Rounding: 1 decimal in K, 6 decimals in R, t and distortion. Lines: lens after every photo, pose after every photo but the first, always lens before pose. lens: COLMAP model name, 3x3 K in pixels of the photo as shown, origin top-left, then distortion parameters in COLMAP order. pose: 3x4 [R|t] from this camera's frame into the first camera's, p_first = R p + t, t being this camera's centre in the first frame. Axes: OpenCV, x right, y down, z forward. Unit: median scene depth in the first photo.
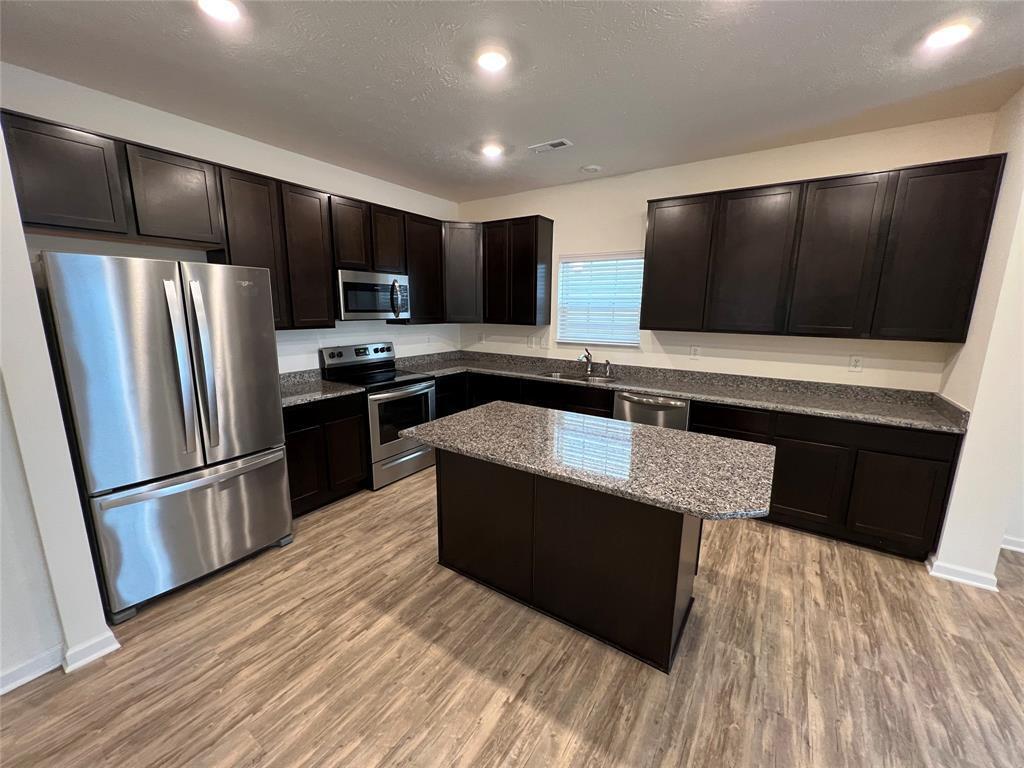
lens RADIAL K [[407.0, 0, 509.8], [0, 407.0, 383.7], [0, 0, 1]] dist [0.001213, -0.000297]
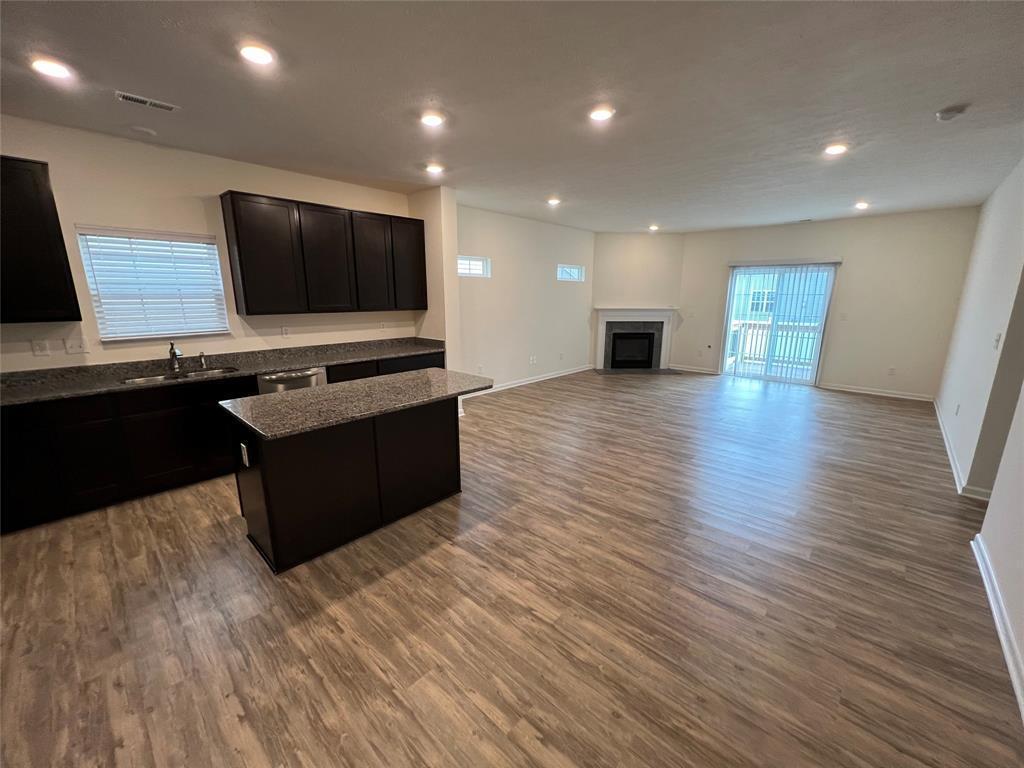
lens RADIAL K [[407.0, 0, 509.1], [0, 407.0, 384.3], [0, 0, 1]] dist [0.001213, -0.000297]
pose [[0.163457, -0.223893, 0.960809, -0.710514], [0.188253, 0.963091, 0.192398, -0.043281], [-0.968423, 0.149426, 0.199572, 0.195070]]
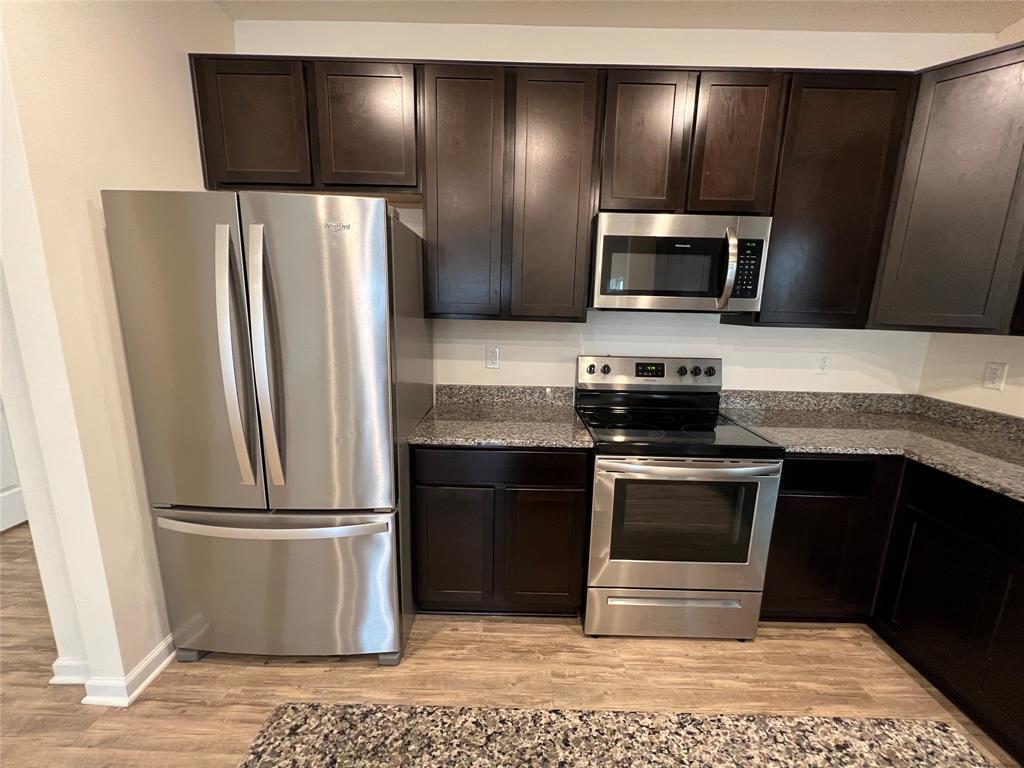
lens RADIAL K [[407.0, 0, 510.7], [0, 407.0, 388.3], [0, 0, 1]] dist [0.001213, -0.000297]
pose [[0.553991, 0.162955, -0.816419, -0.012196], [-0.173615, 0.981709, 0.078138, -0.078898], [0.814219, 0.098455, 0.572149, 0.648331]]
